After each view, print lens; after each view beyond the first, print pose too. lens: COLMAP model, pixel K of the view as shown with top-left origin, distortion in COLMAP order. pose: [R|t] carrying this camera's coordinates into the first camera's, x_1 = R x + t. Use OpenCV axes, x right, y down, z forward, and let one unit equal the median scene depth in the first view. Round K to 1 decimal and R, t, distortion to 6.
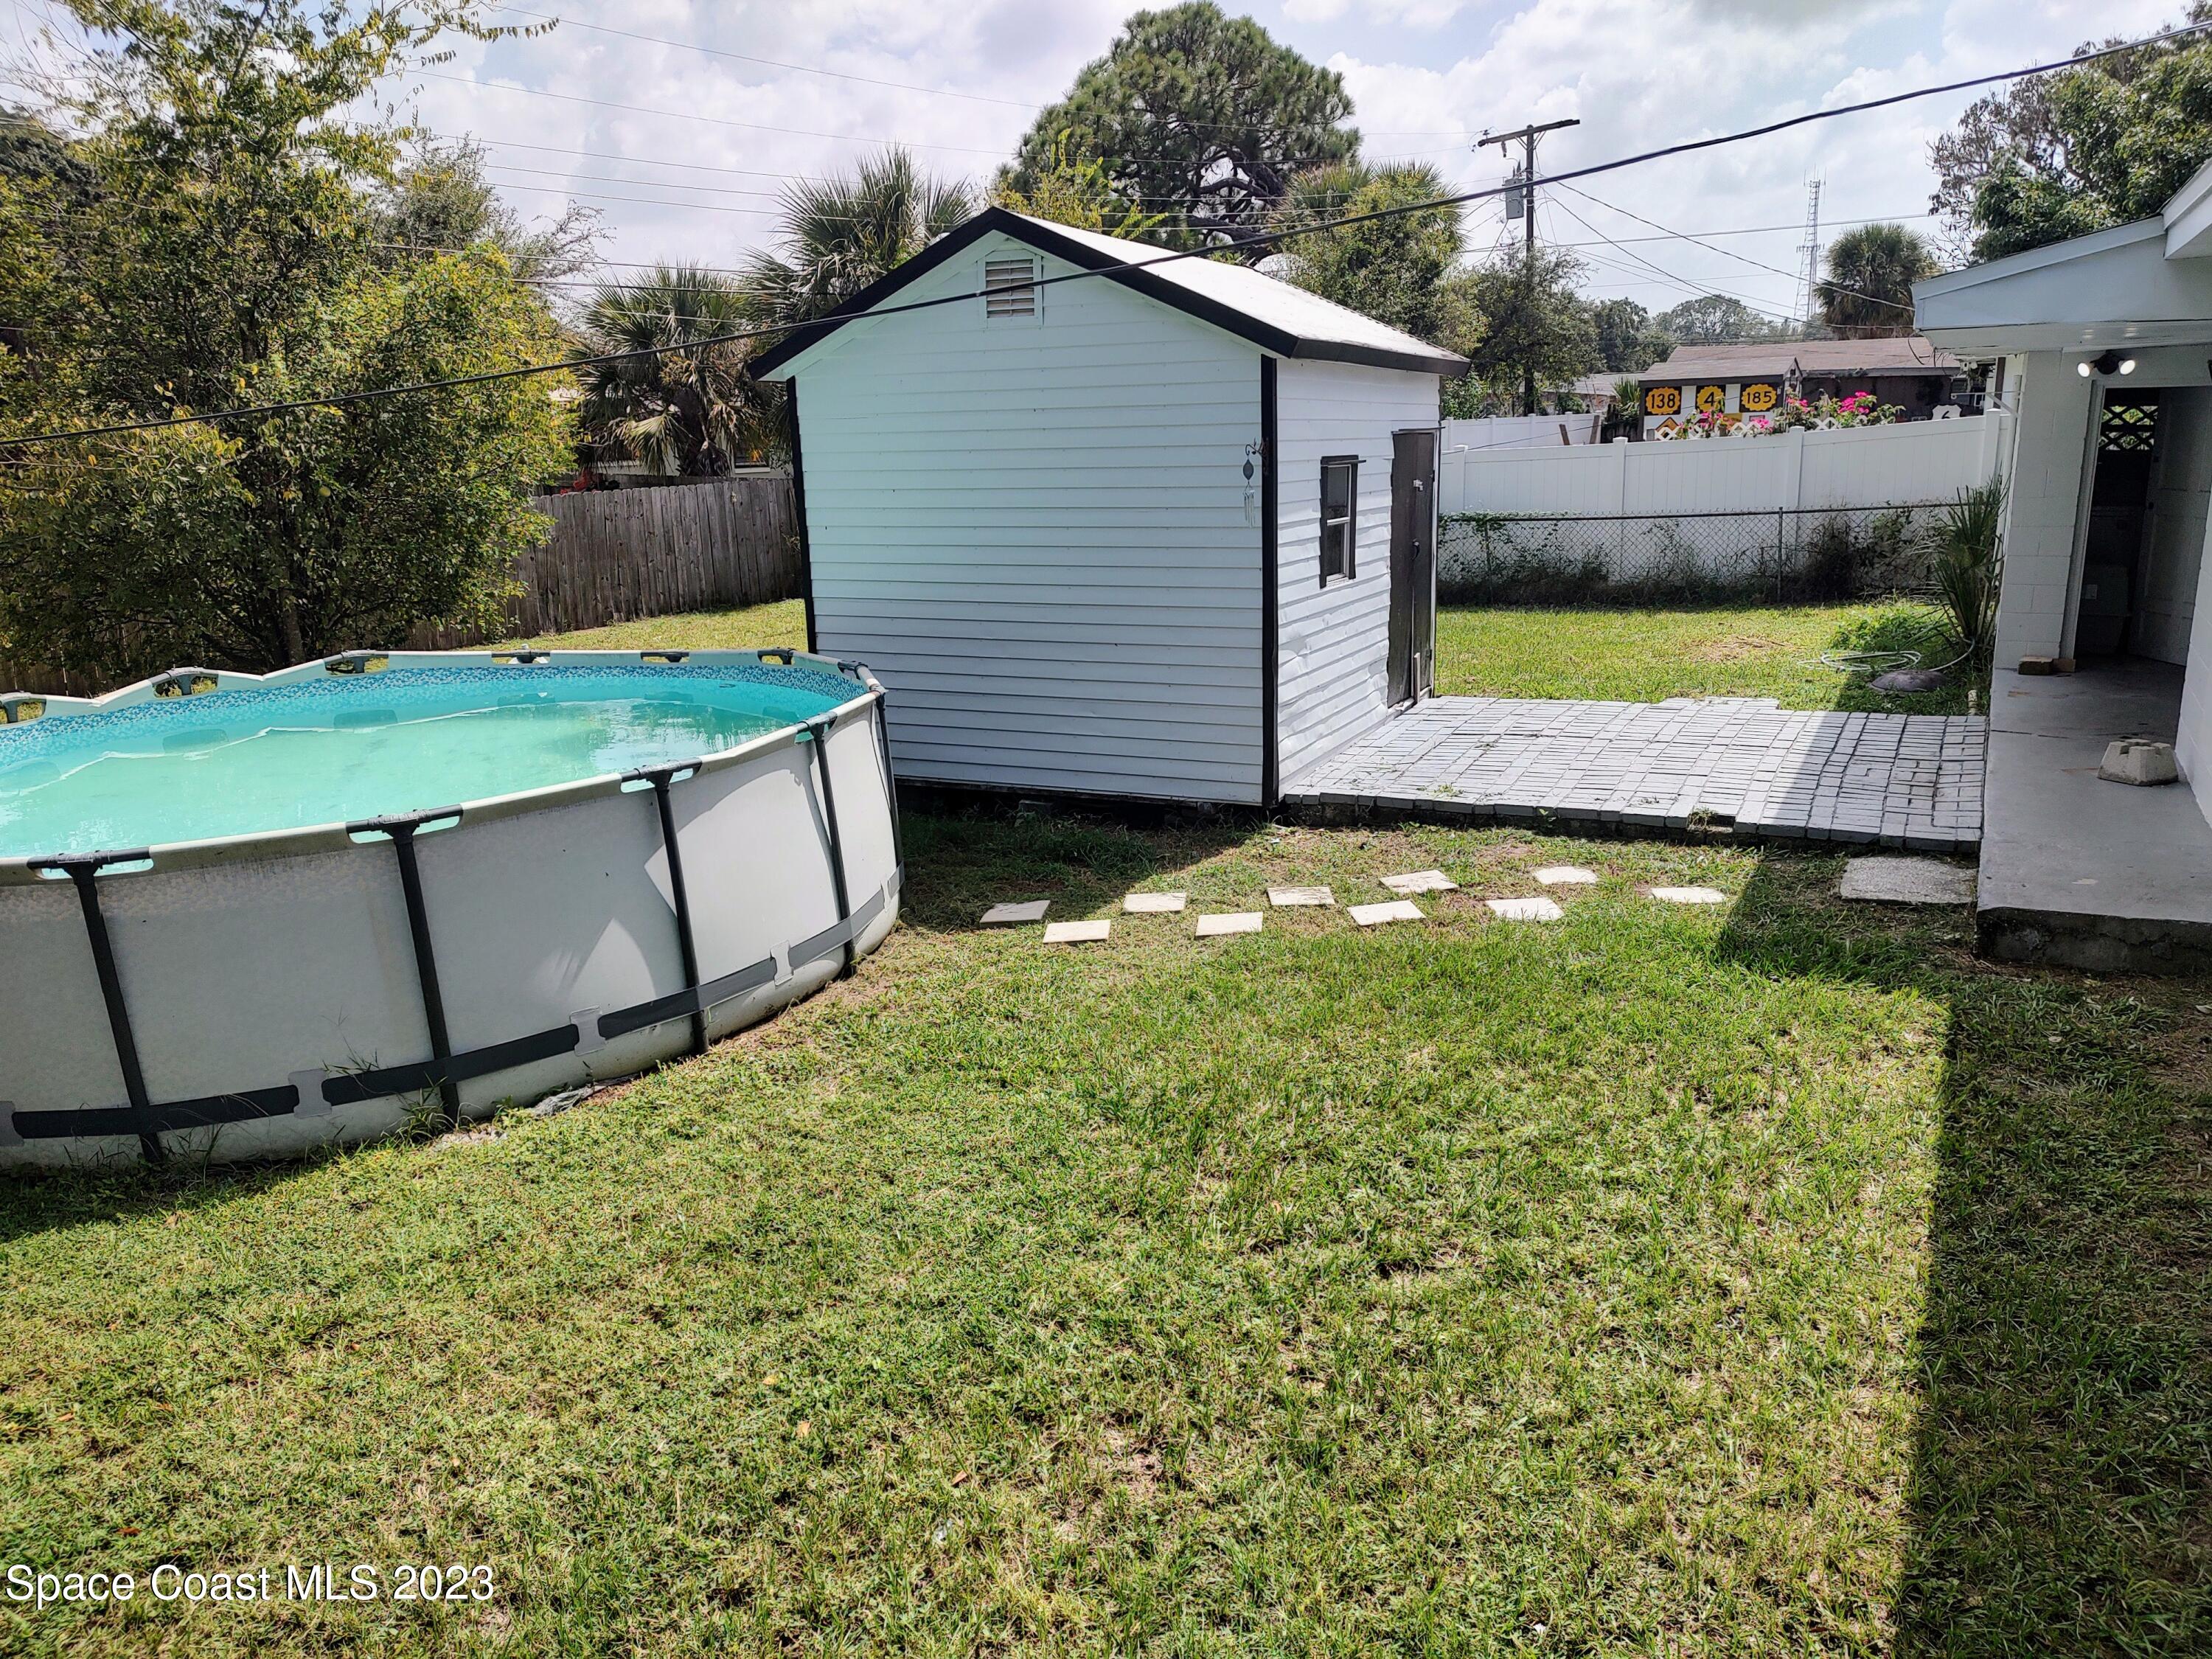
lens RADIAL K [[1575.4, 0, 1109.4], [0, 1575.4, 829.8], [0, 0, 1]] dist [0.020822, -0.018288]
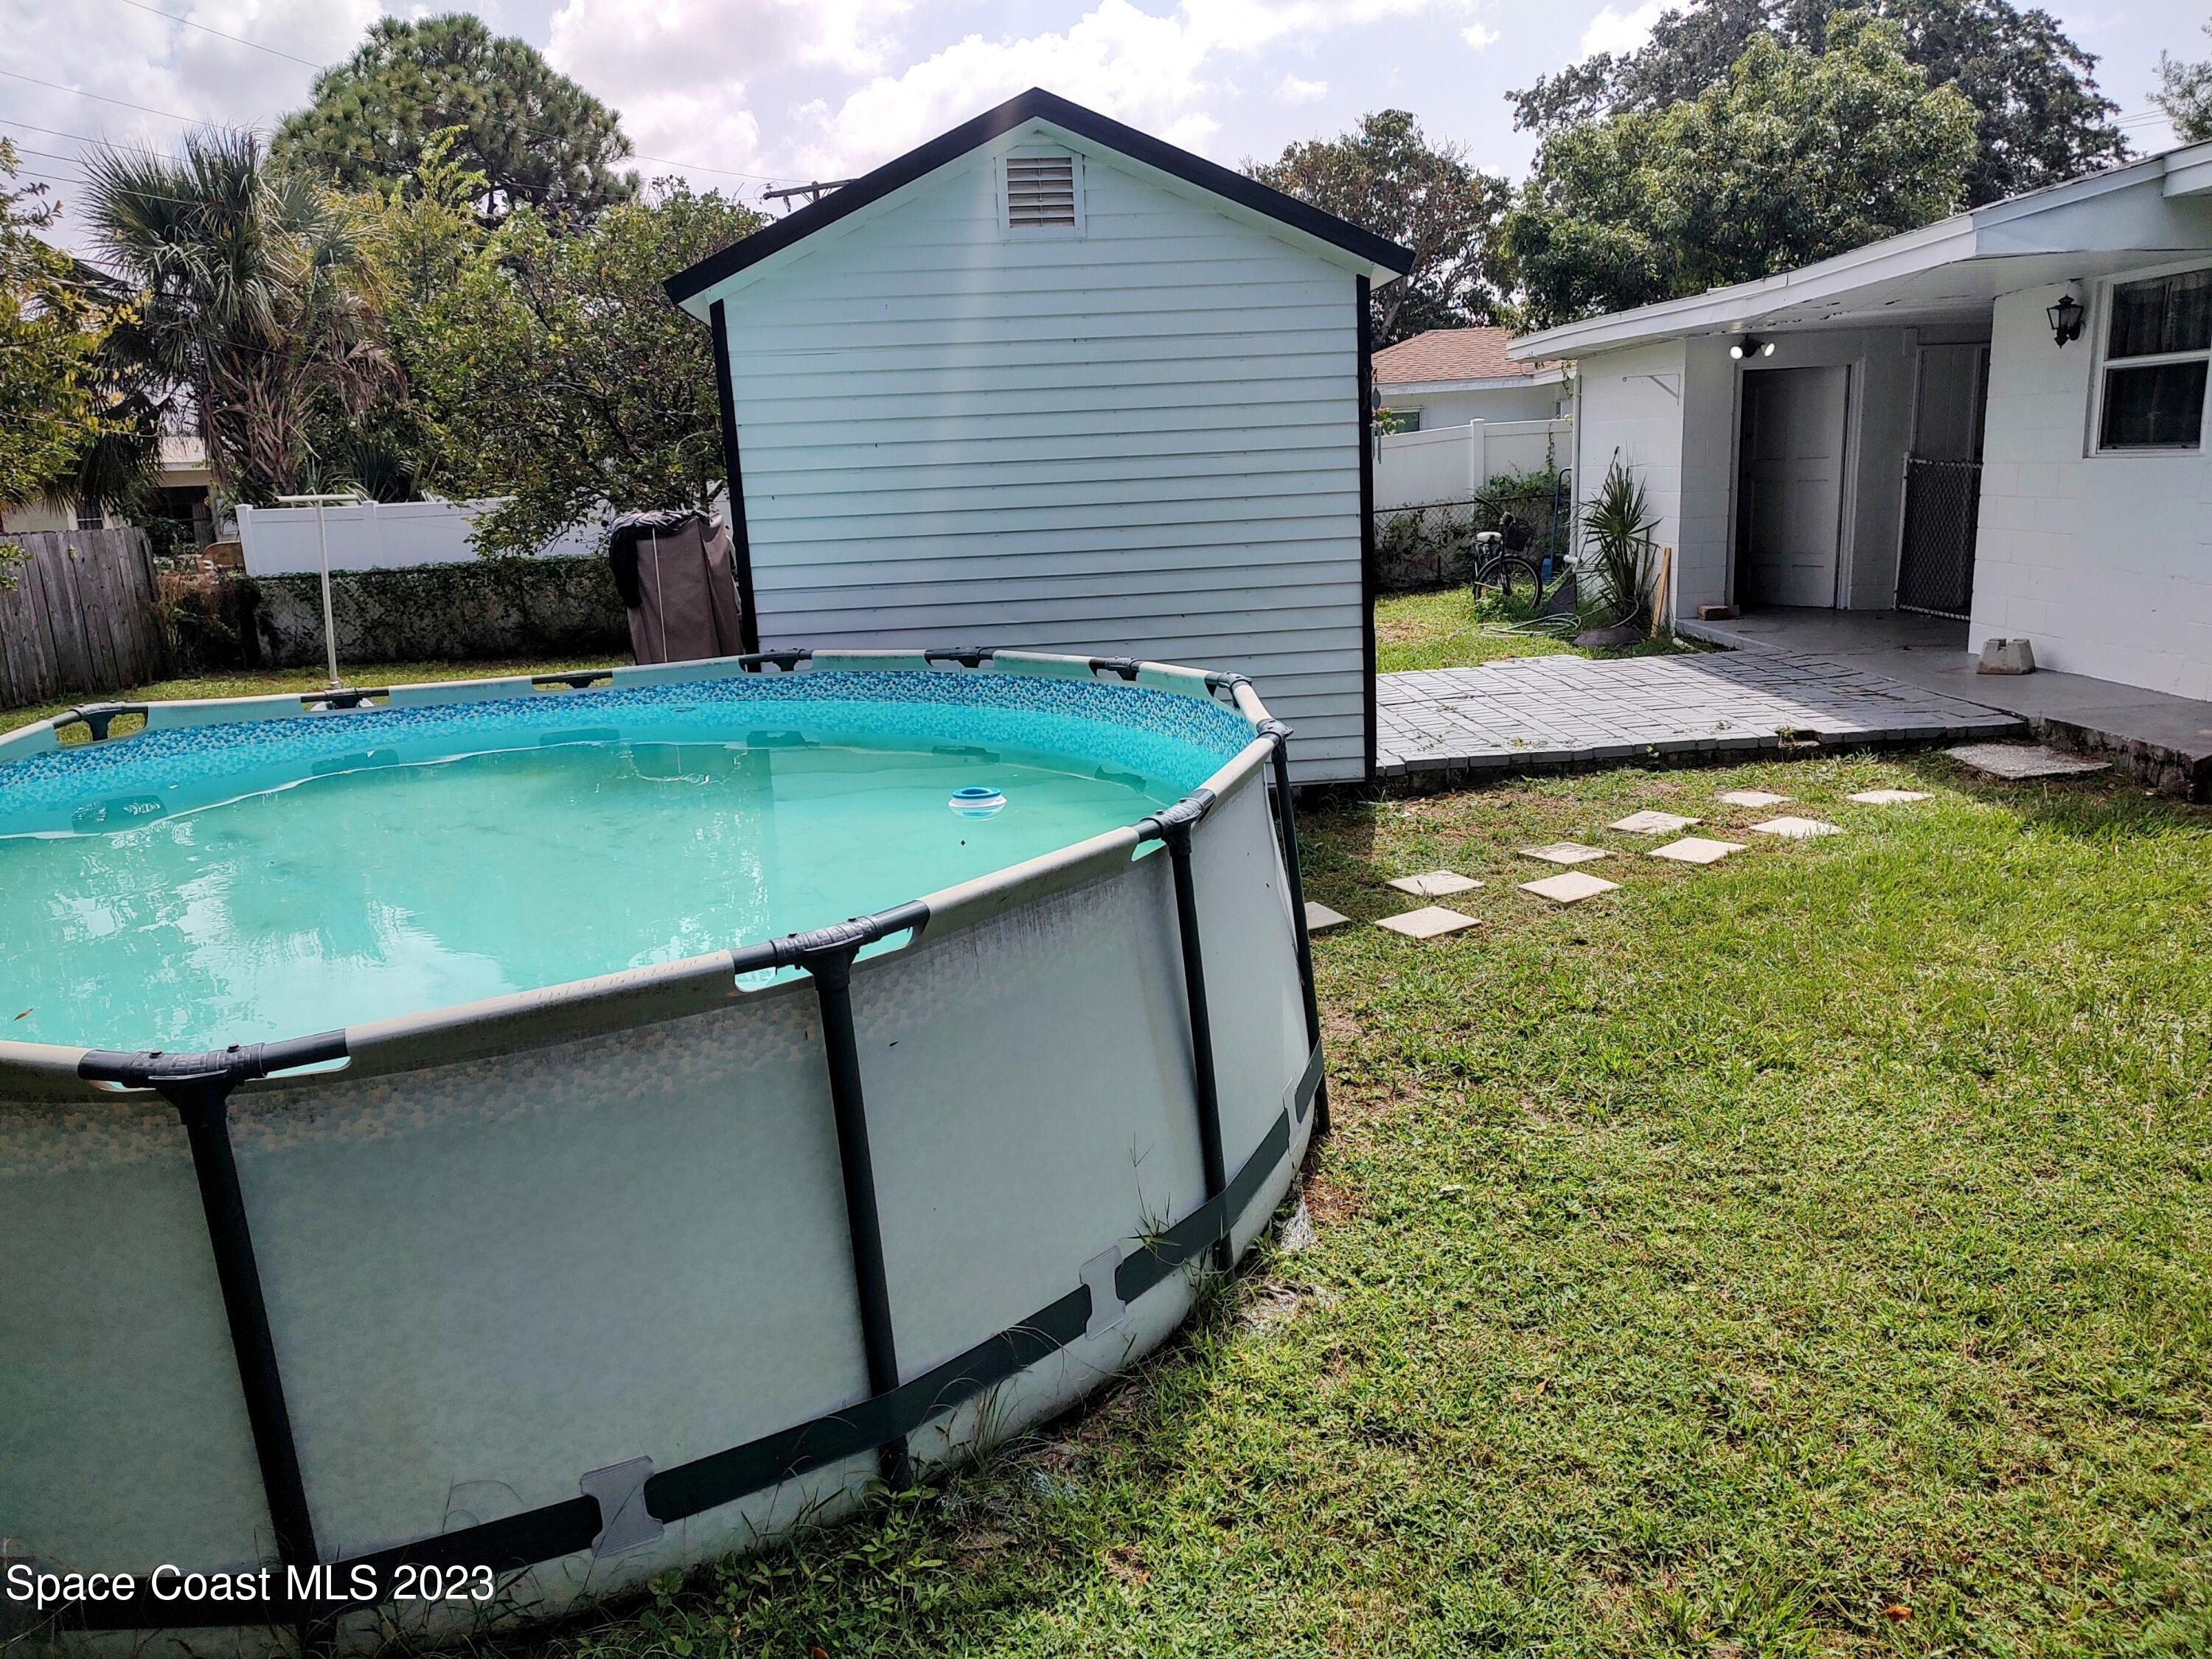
lens RADIAL K [[1575.4, 0, 1102.5], [0, 1575.4, 830.5], [0, 0, 1]] dist [0.020822, -0.018288]
pose [[0.870426, -0.121409, 0.477093, -0.500711], [0.144186, 0.989487, -0.011256, 0.001085], [-0.470711, 0.078588, 0.878781, 0.305925]]
